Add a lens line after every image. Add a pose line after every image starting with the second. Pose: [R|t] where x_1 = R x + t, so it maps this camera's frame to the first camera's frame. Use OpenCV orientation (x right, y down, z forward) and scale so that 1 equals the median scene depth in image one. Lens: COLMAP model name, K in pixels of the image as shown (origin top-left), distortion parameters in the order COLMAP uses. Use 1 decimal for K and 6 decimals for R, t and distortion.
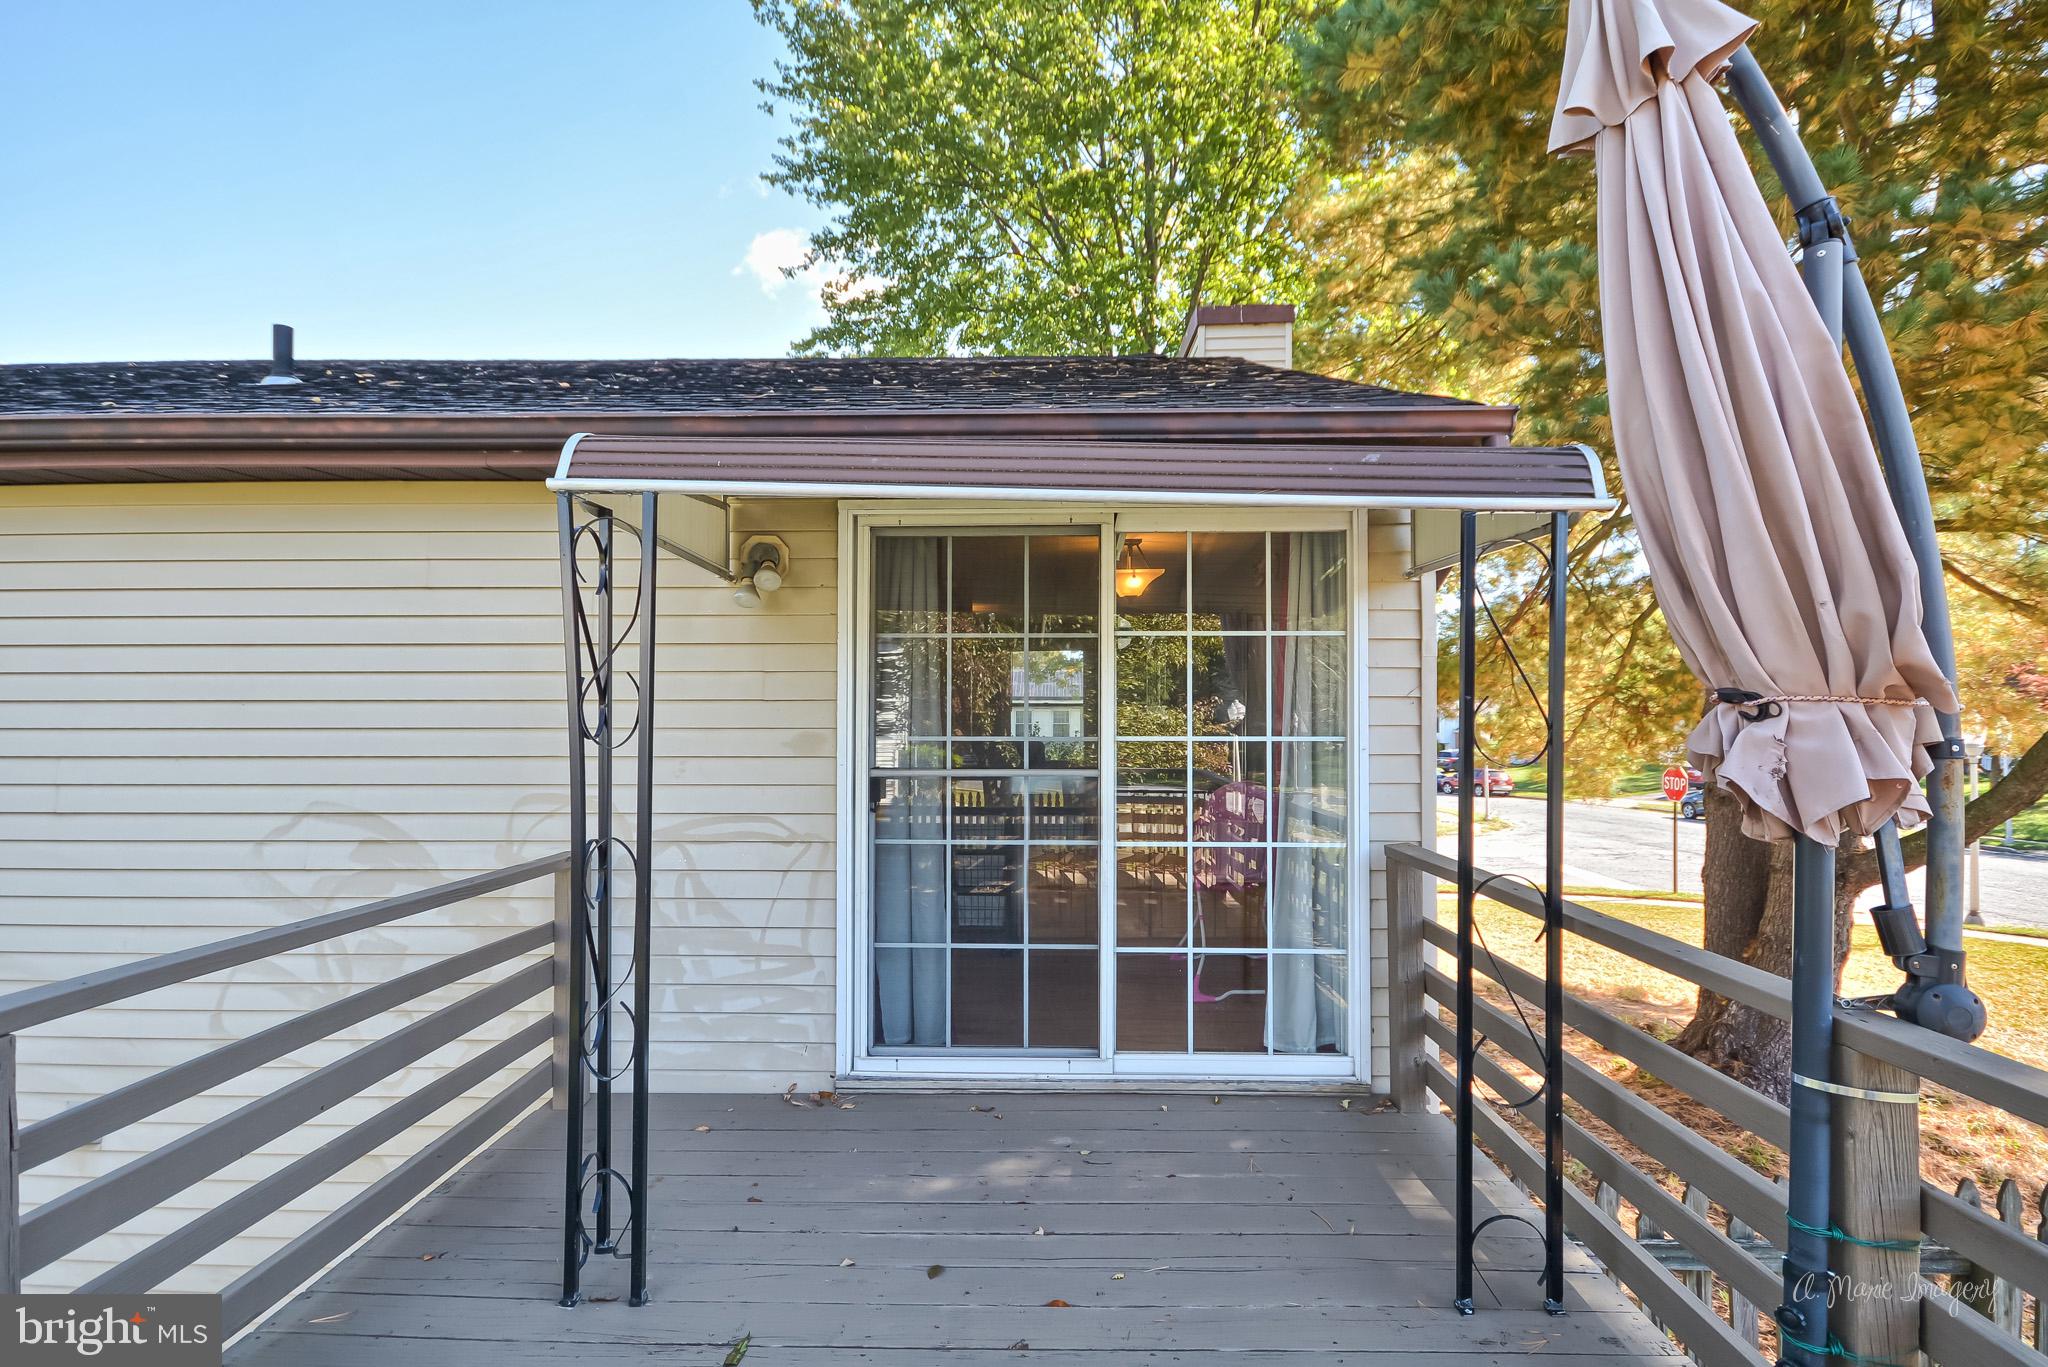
lens RADIAL K [[909.4, 0, 1025.7], [0, 909.4, 708.7], [0, 0, 1]] dist [0.000826, -0.000525]
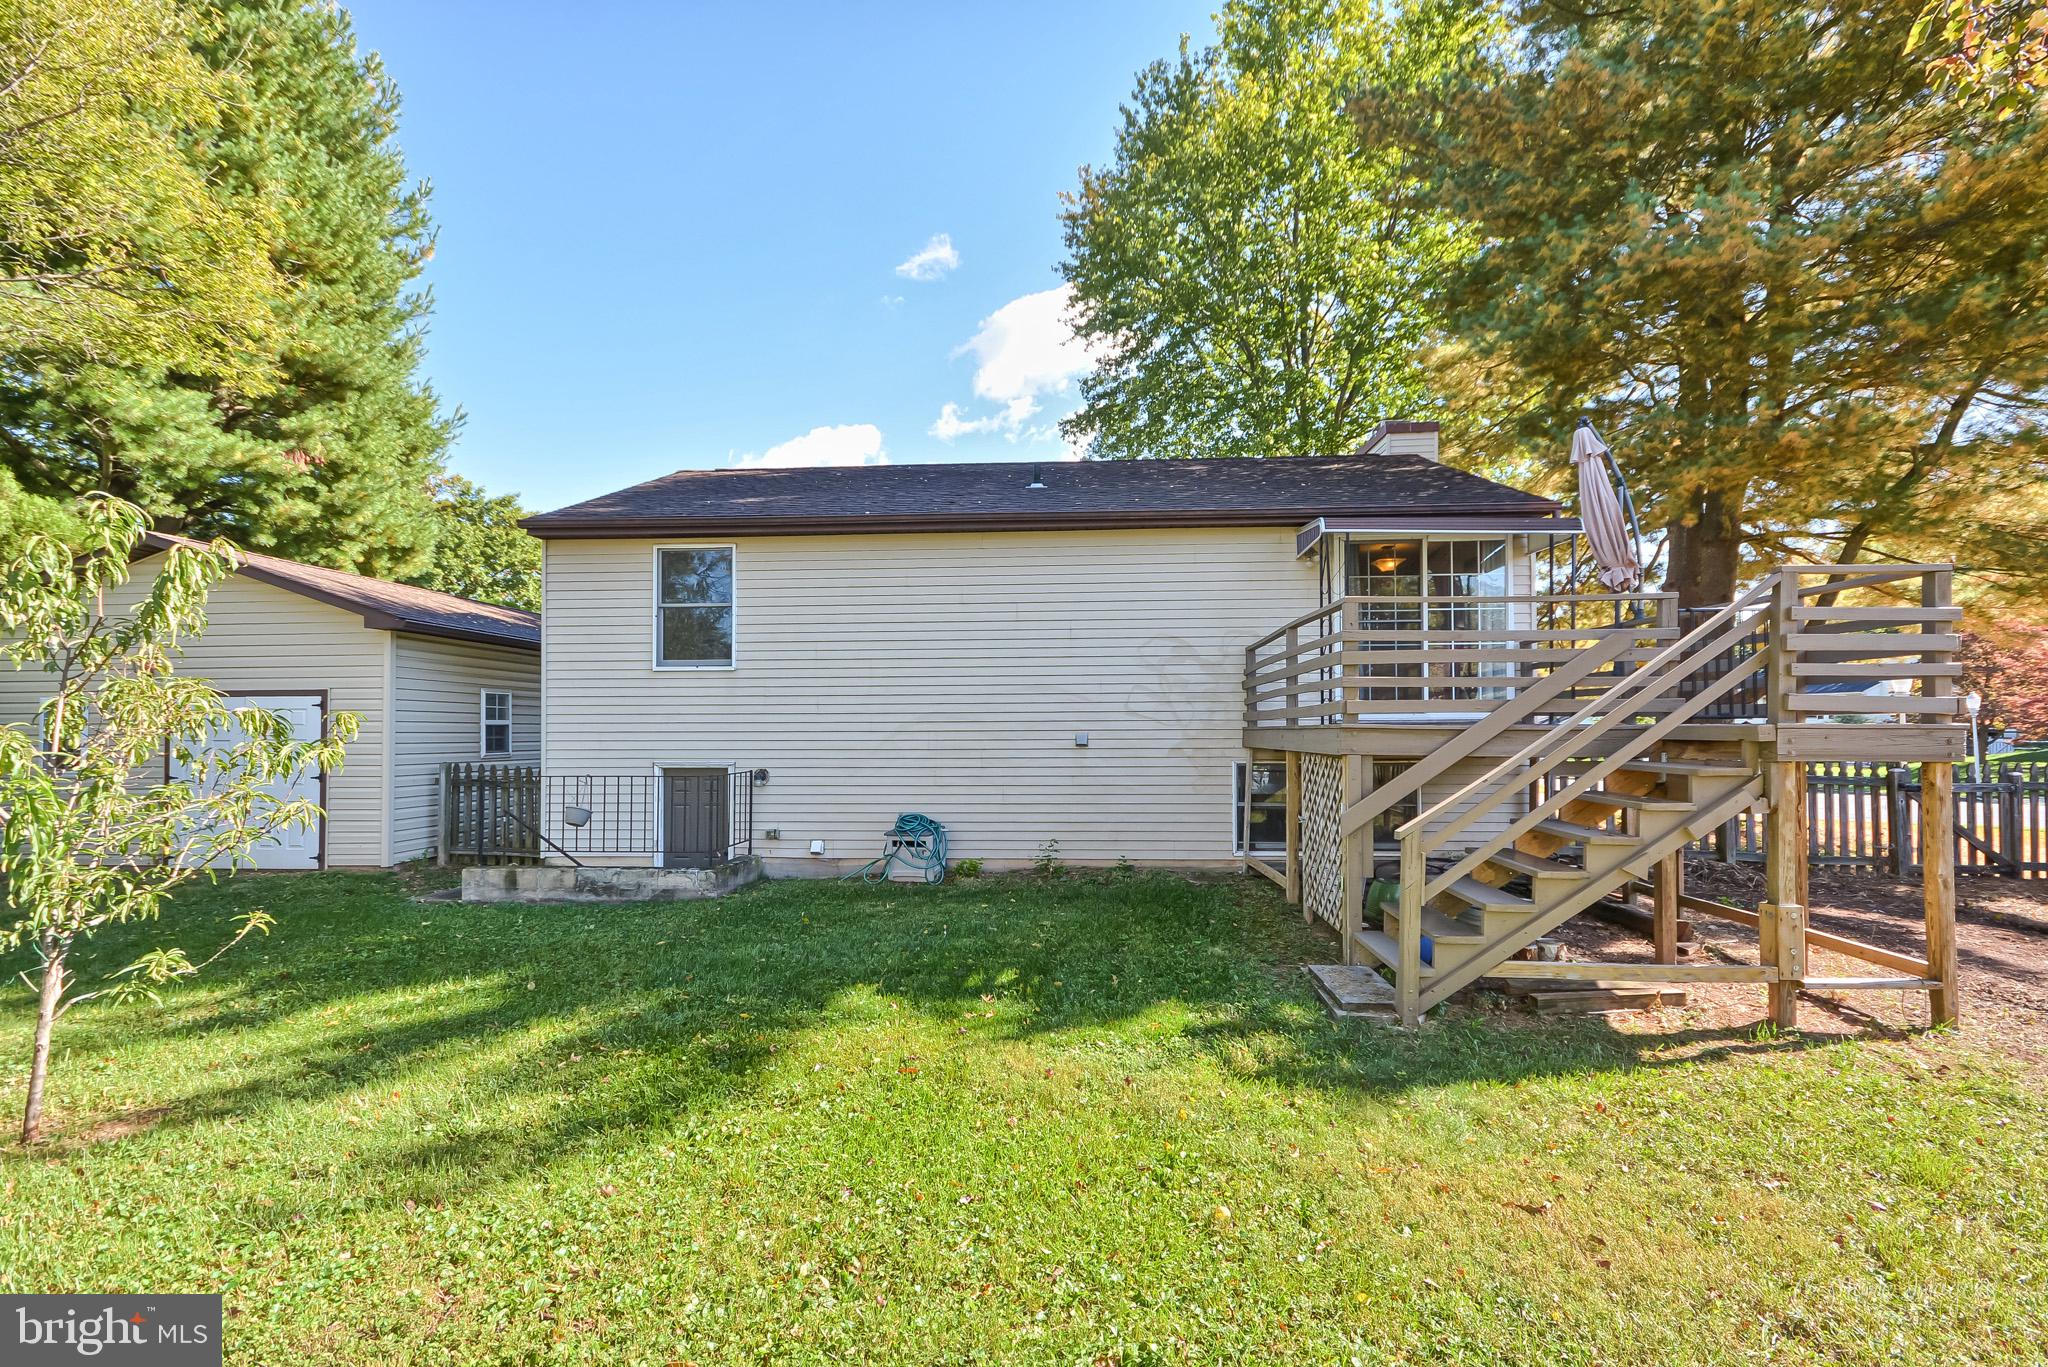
lens RADIAL K [[909.4, 0, 1025.7], [0, 909.4, 708.7], [0, 0, 1]] dist [0.000826, -0.000525]
pose [[0.999755, -0.005491, -0.021432, -1.187516], [0.005060, 0.999785, -0.020126, 0.420894], [0.021538, 0.020013, 0.999568, -2.070059]]
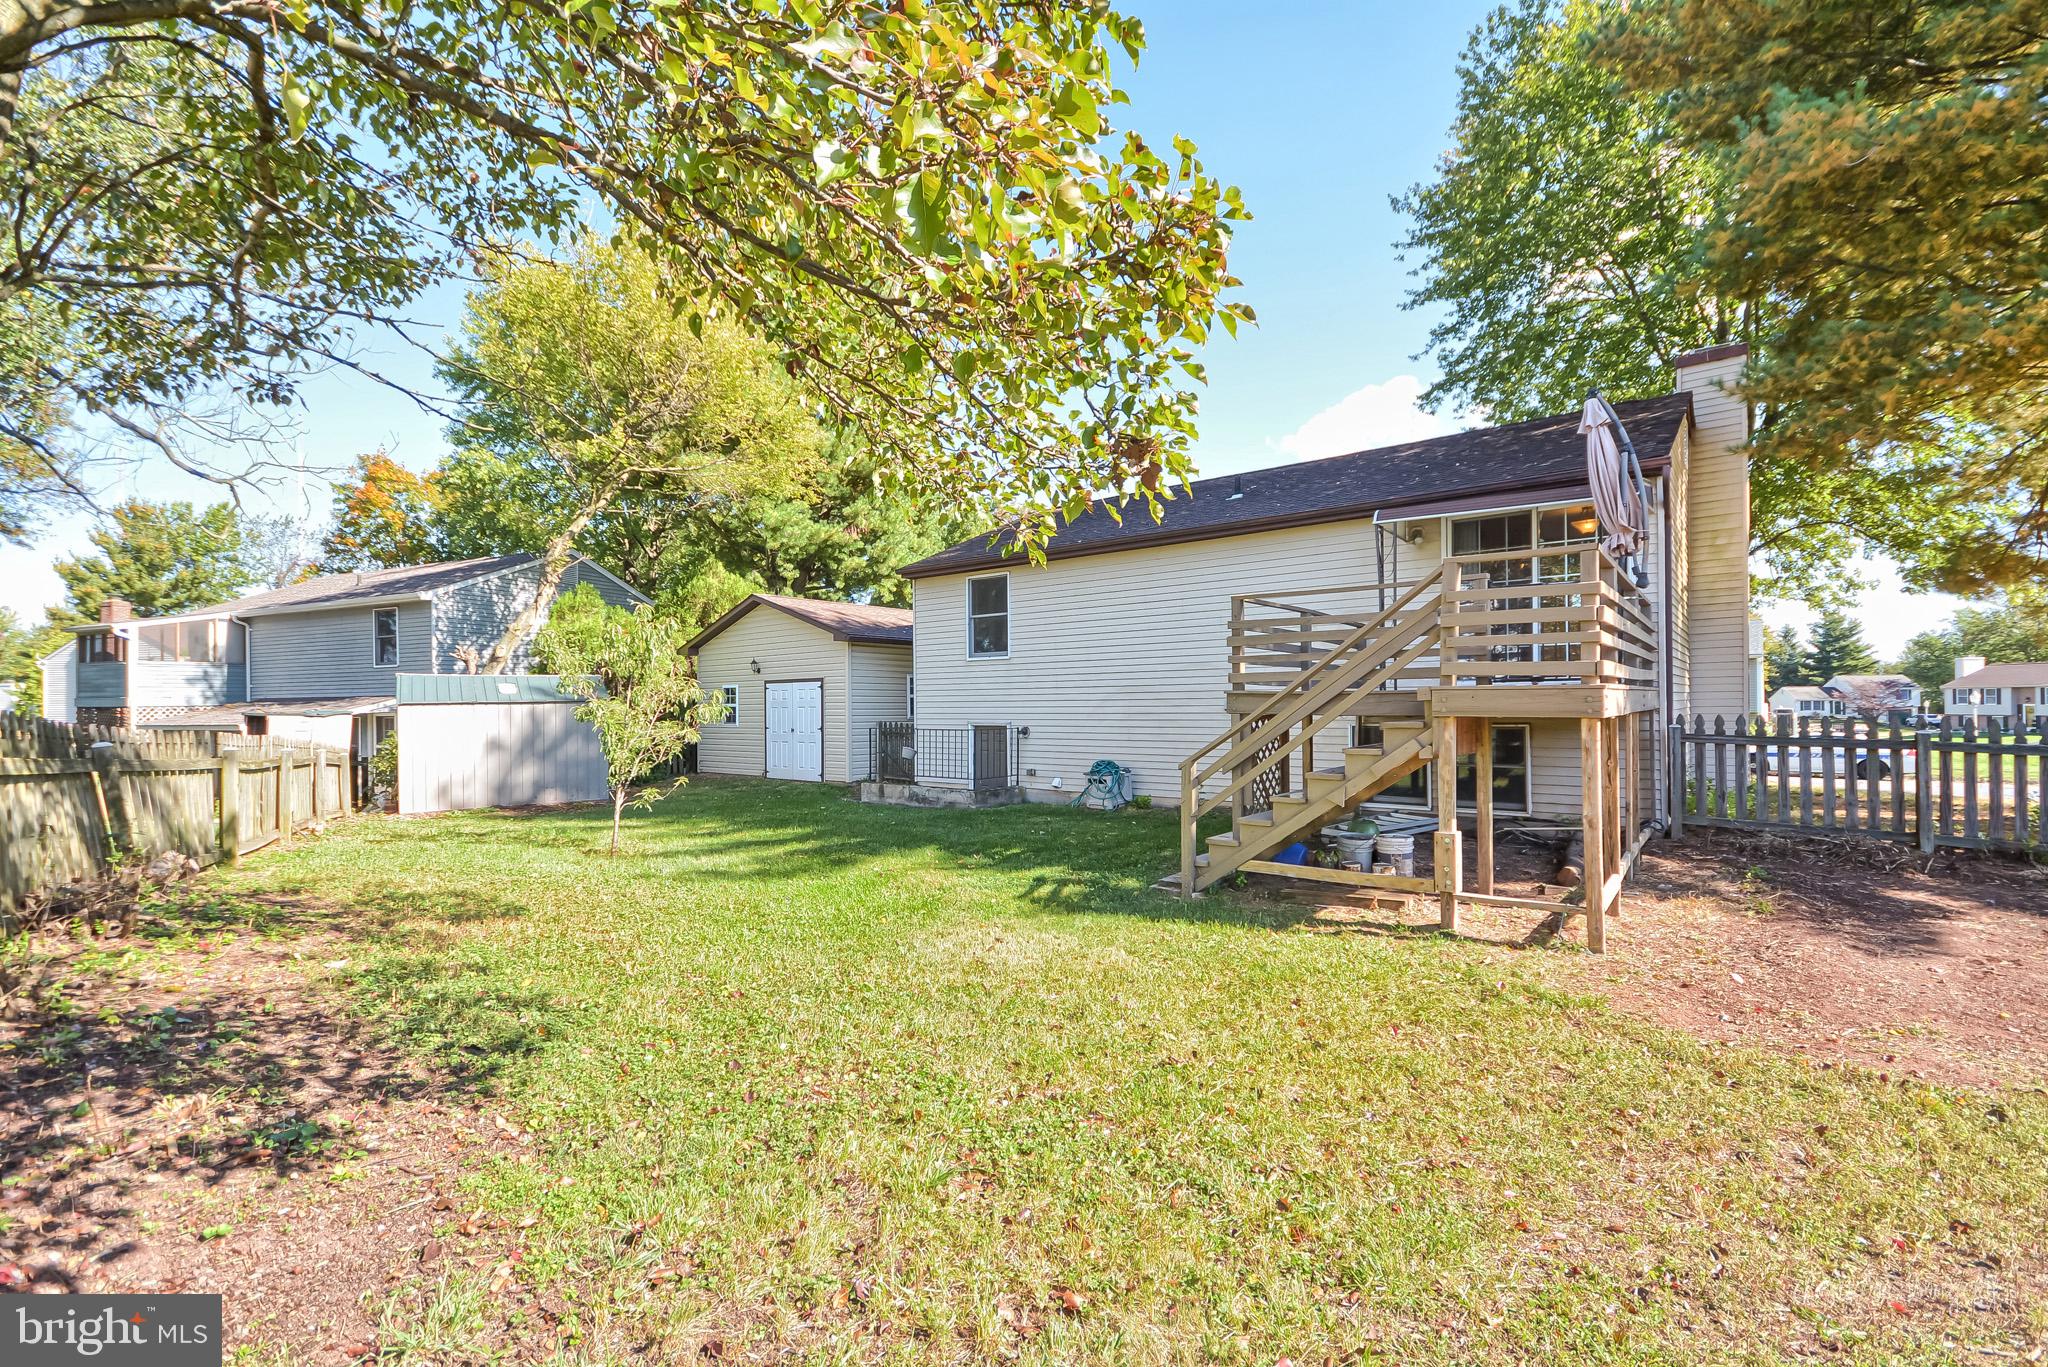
lens RADIAL K [[909.4, 0, 1025.7], [0, 909.4, 708.7], [0, 0, 1]] dist [0.000826, -0.000525]
pose [[0.795313, -0.004820, -0.606180, 0.591605], [0.007115, 0.999974, 0.001383, 0.465549], [0.606158, -0.005413, 0.795326, -2.545922]]
